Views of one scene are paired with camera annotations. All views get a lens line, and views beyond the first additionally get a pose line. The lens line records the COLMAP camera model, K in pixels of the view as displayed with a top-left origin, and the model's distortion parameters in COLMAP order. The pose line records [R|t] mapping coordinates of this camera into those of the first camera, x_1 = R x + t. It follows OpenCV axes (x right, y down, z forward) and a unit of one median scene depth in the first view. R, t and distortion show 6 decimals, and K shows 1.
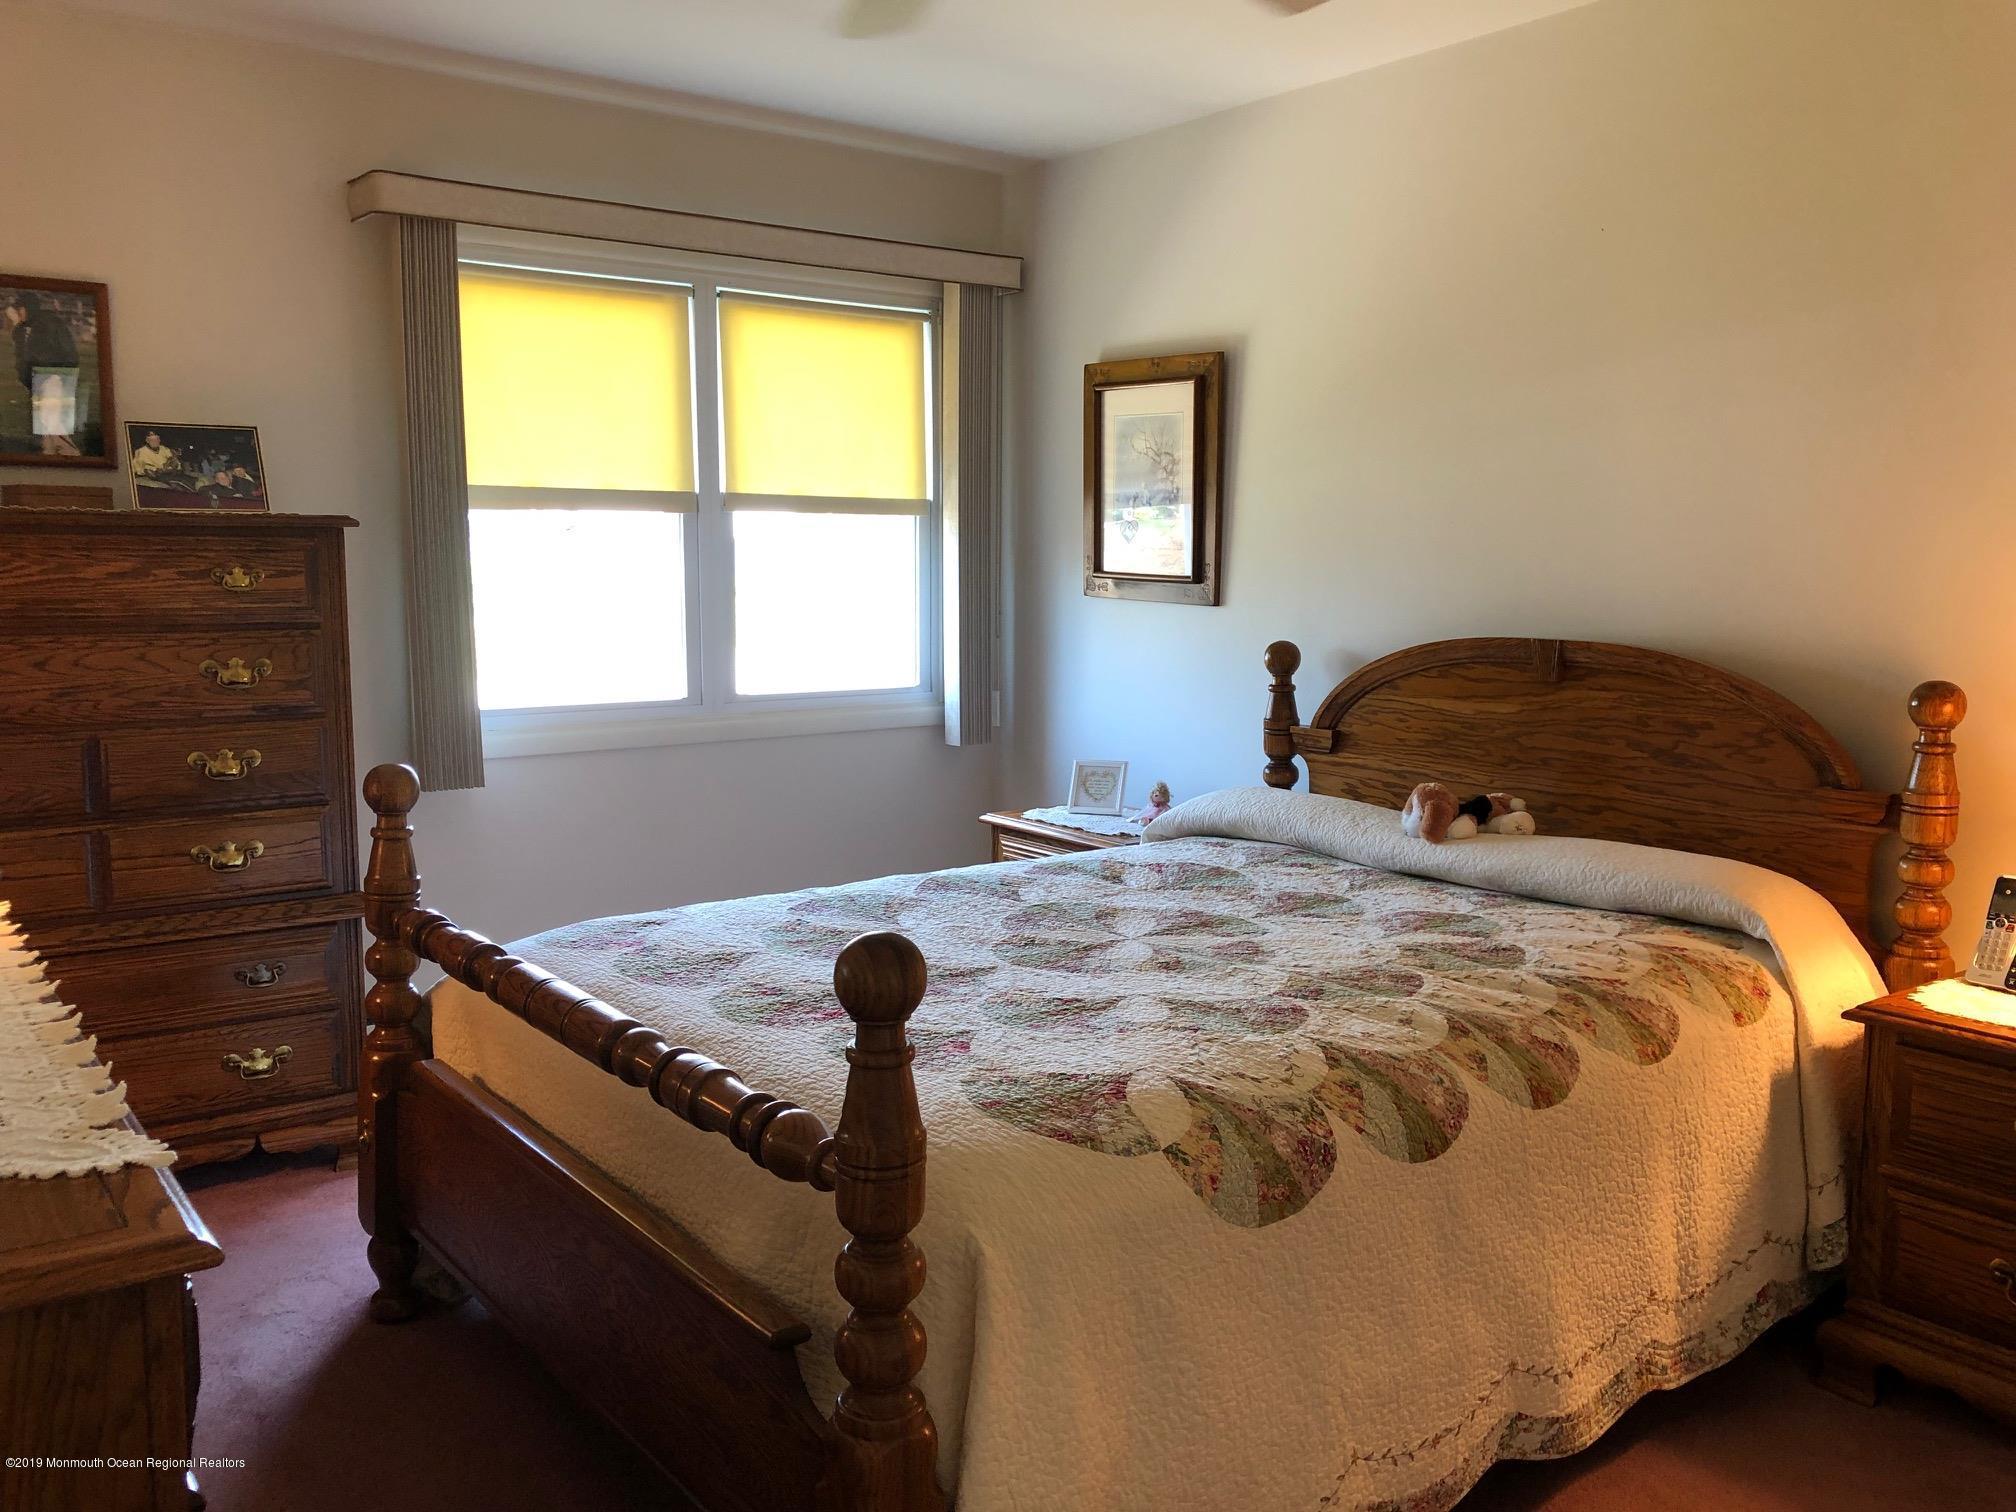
lens RADIAL K [[1636.1, 0, 1008.6], [0, 1636.1, 753.9], [0, 0, 1]] dist [0.029239, -0.043800]
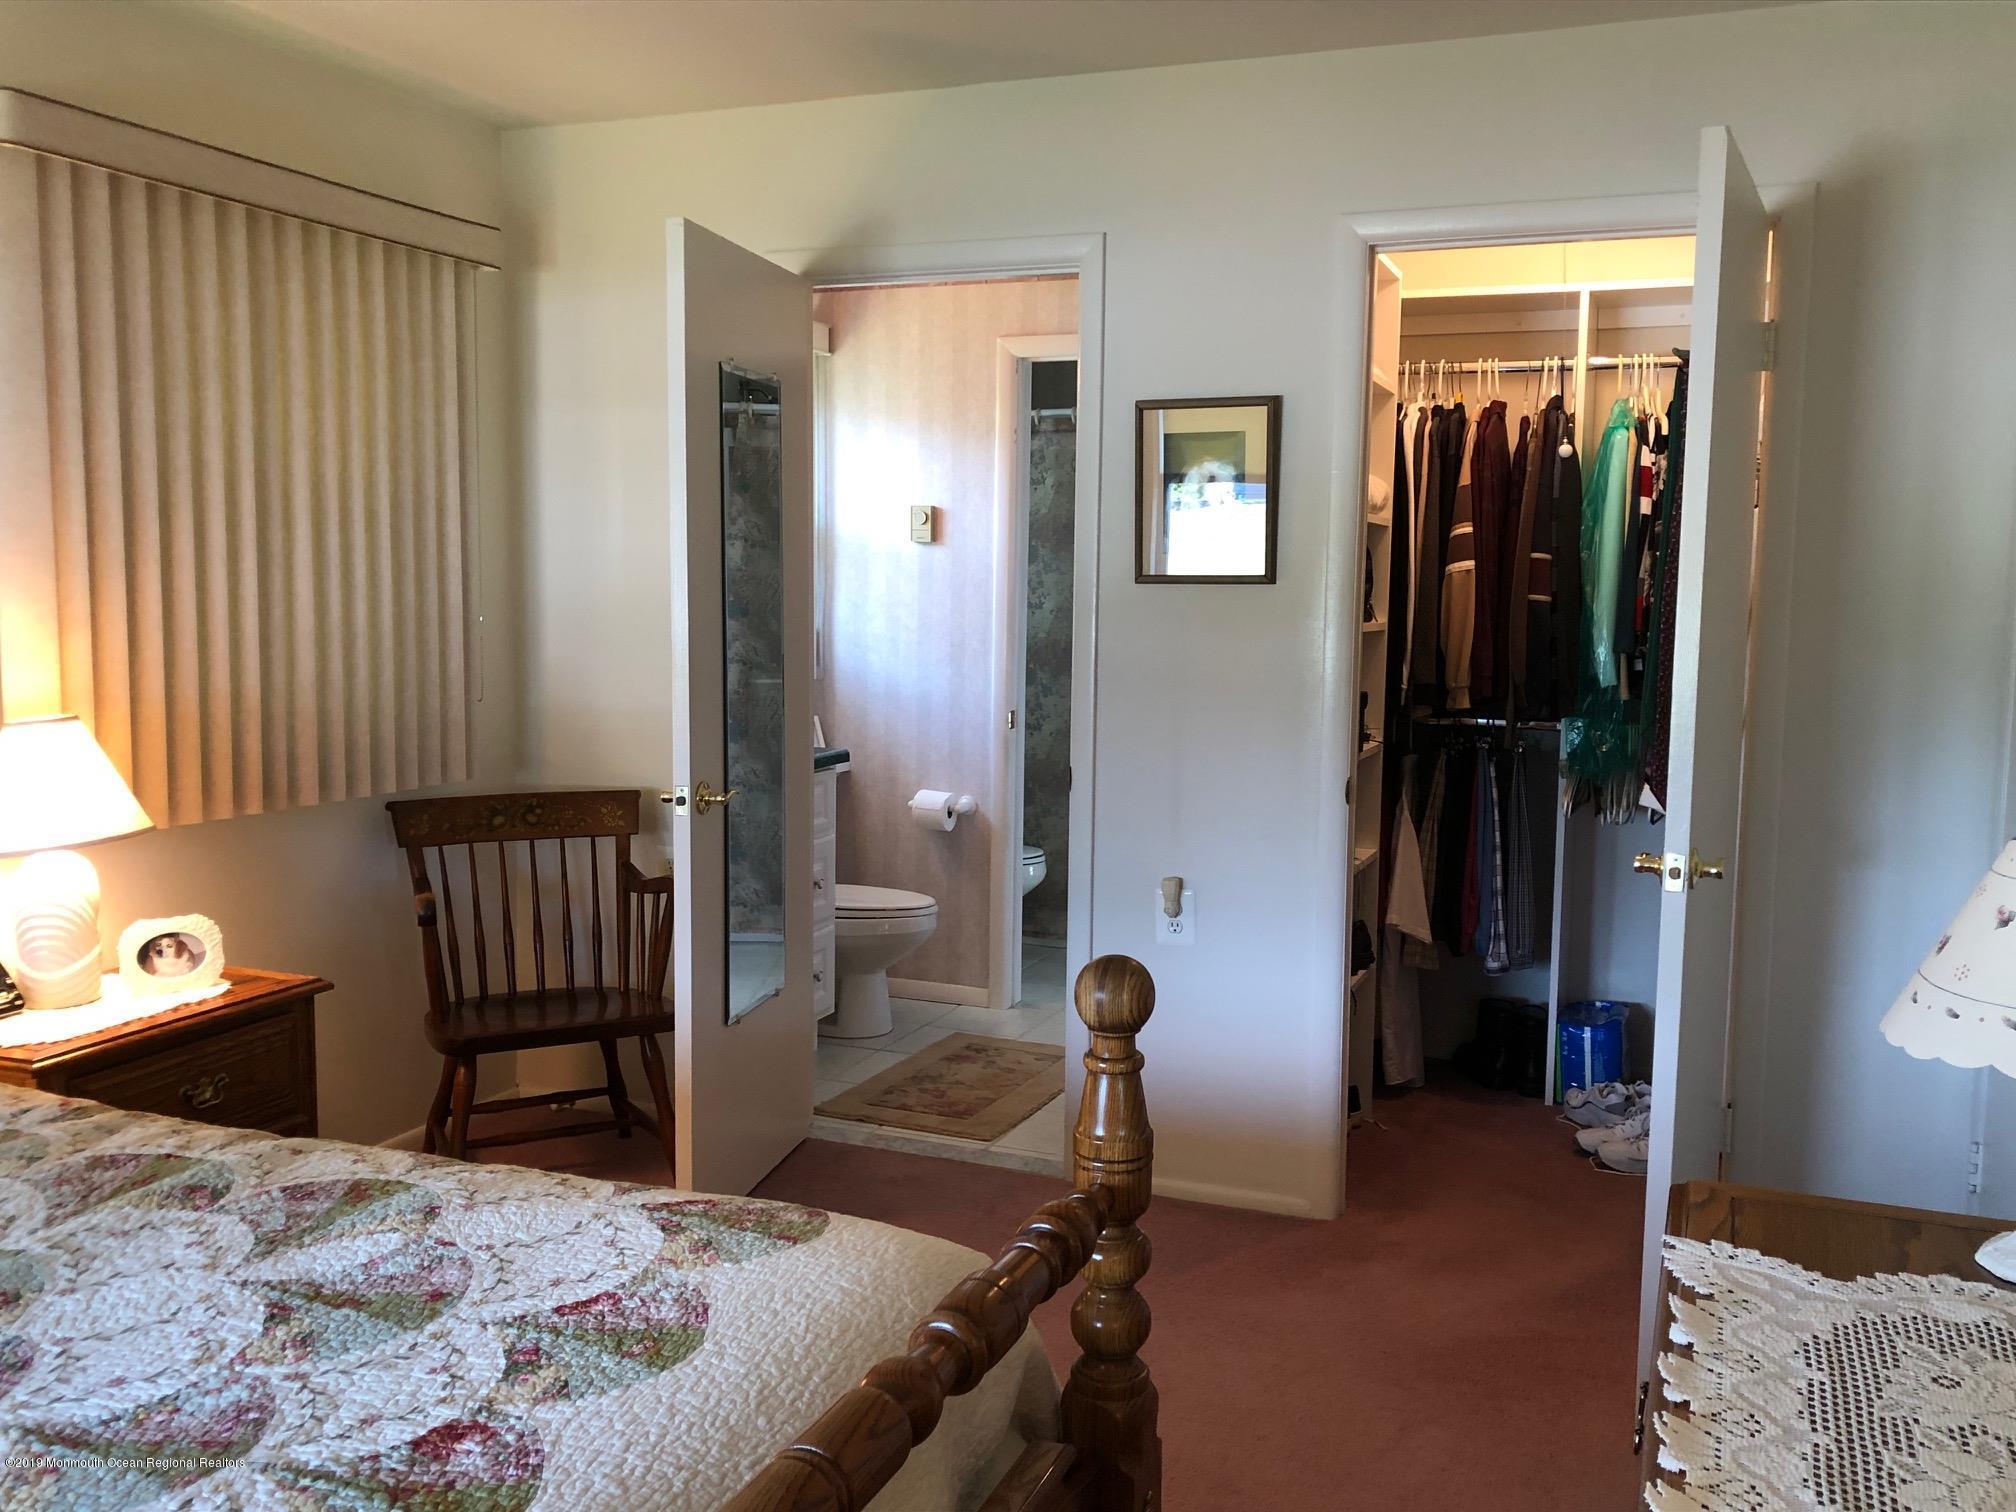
lens RADIAL K [[1719.6, 0, 1008.3], [0, 1719.6, 753.2], [0, 0, 1]] dist [0.007143, 0.000431]
pose [[-0.493647, -0.112113, 0.862406, -0.703093], [0.097545, 0.978260, 0.183009, -0.172831], [-0.864175, 0.174465, -0.471979, 1.059740]]
